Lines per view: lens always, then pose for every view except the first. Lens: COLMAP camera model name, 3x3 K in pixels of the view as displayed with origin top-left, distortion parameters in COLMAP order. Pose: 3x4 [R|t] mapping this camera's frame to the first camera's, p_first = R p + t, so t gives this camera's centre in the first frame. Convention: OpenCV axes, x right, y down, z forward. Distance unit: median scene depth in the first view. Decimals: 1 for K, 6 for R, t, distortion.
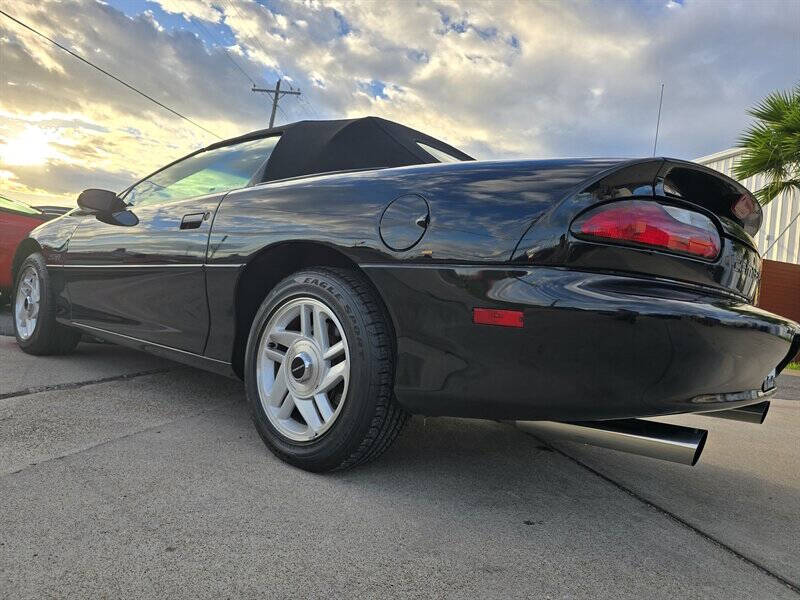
lens RADIAL K [[525.7, 0, 396.5], [0, 525.7, 294.6], [0, 0, 1]] dist [0.048600, -0.039979]
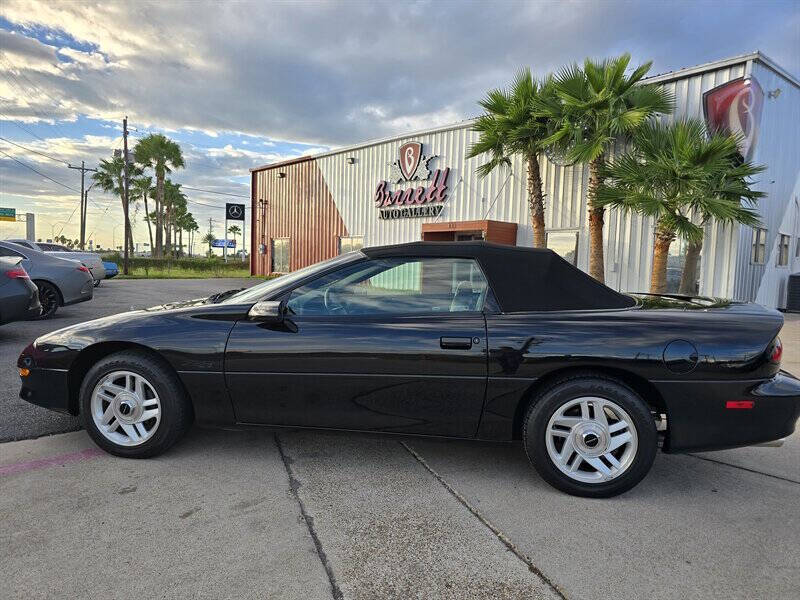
lens RADIAL K [[526.8, 0, 383.5], [0, 526.8, 312.1], [0, 0, 1]] dist [0.051893, -0.041284]
pose [[0.861658, -0.136240, 0.488860, -1.435857], [0.062525, 0.984452, 0.164150, -0.539878], [-0.503623, -0.110875, 0.856779, -0.029860]]
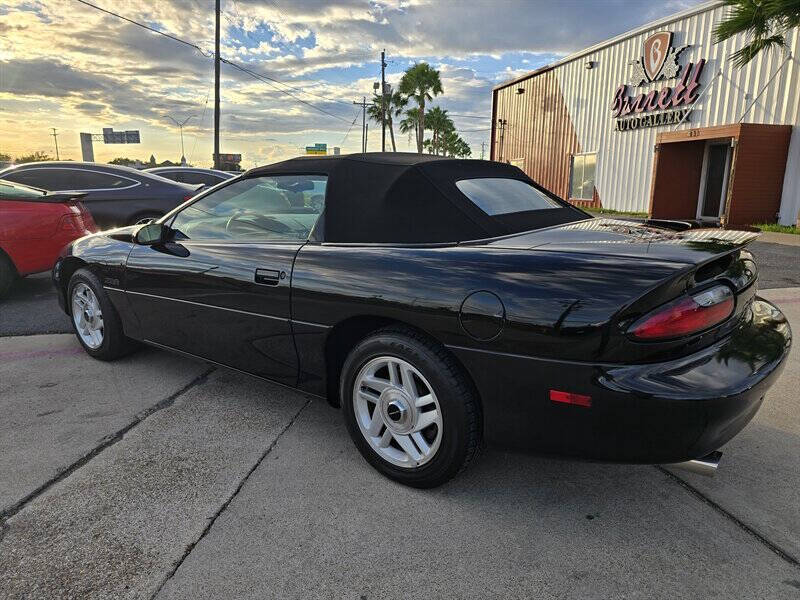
lens RADIAL K [[523.5, 0, 397.9], [0, 523.5, 292.0], [0, 0, 1]] dist [0.050745, -0.037956]
pose [[0.992867, -0.116099, 0.027147, -0.173868], [0.106981, 0.967988, 0.227055, -0.406728], [-0.052639, -0.222531, 0.973503, -0.140611]]
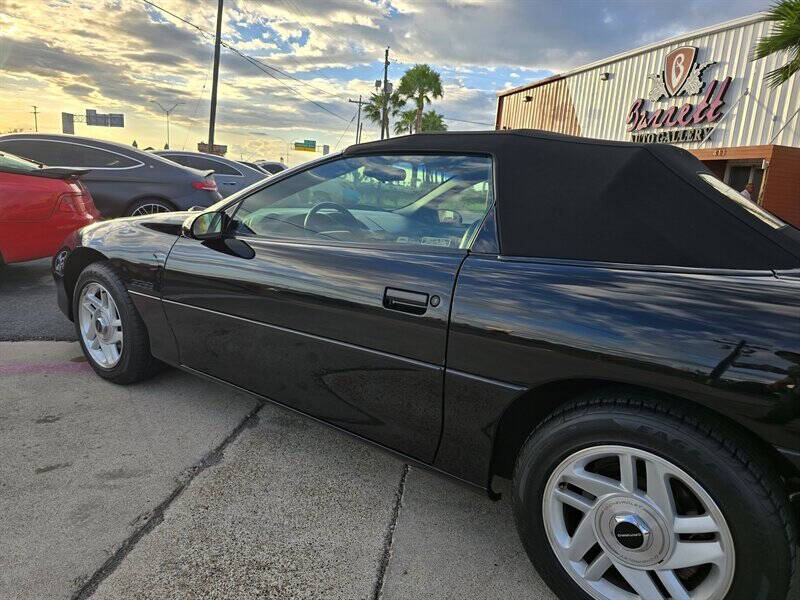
lens RADIAL K [[525.7, 0, 396.5], [0, 525.7, 294.6], [0, 0, 1]] dist [0.048600, -0.039979]
pose [[0.996365, -0.058525, 0.061906, -0.543588], [0.042884, 0.972451, 0.229128, -0.393312], [-0.073610, -0.225640, 0.971426, 0.328493]]
